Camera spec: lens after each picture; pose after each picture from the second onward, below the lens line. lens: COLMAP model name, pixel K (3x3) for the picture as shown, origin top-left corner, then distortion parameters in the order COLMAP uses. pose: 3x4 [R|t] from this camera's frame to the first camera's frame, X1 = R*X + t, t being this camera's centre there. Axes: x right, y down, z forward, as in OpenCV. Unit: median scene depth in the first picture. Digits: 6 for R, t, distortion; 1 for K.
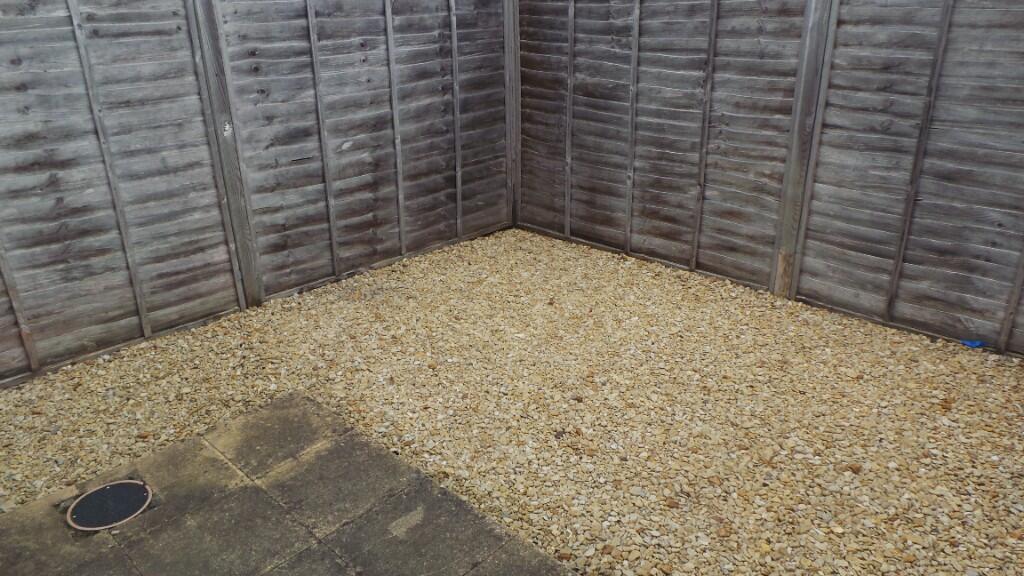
lens RADIAL K [[727.8, 0, 512.0], [0, 727.8, 288.0], [0, 0, 1]] dist [-0.005710, 0.000814]
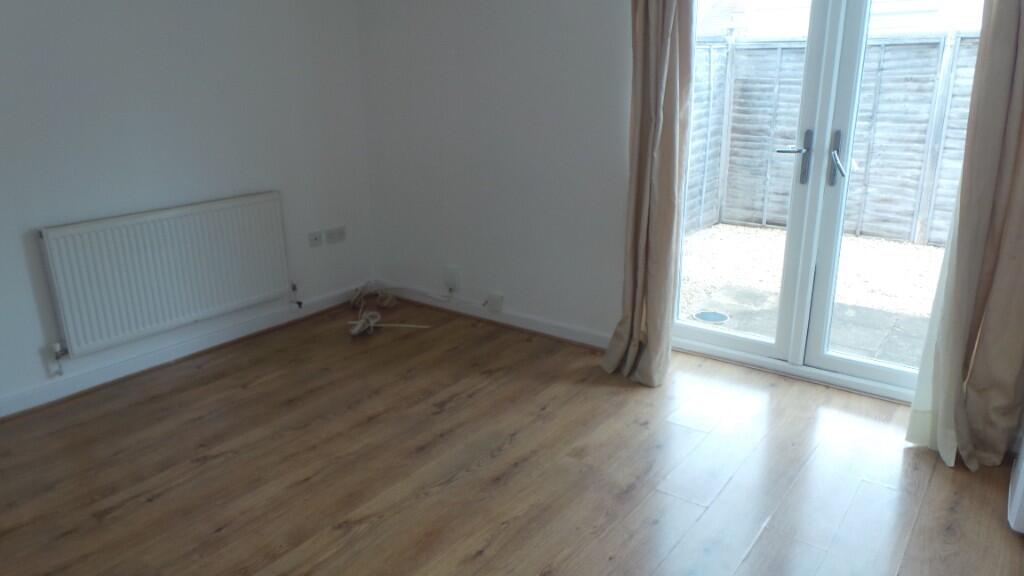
lens RADIAL K [[727.8, 0, 512.0], [0, 727.8, 288.0], [0, 0, 1]] dist [-0.005710, 0.000814]
pose [[0.992964, -0.039765, 0.111540, -0.818989], [0.049314, 0.995228, -0.084199, 0.217588], [-0.107659, 0.089107, 0.990187, -0.647003]]
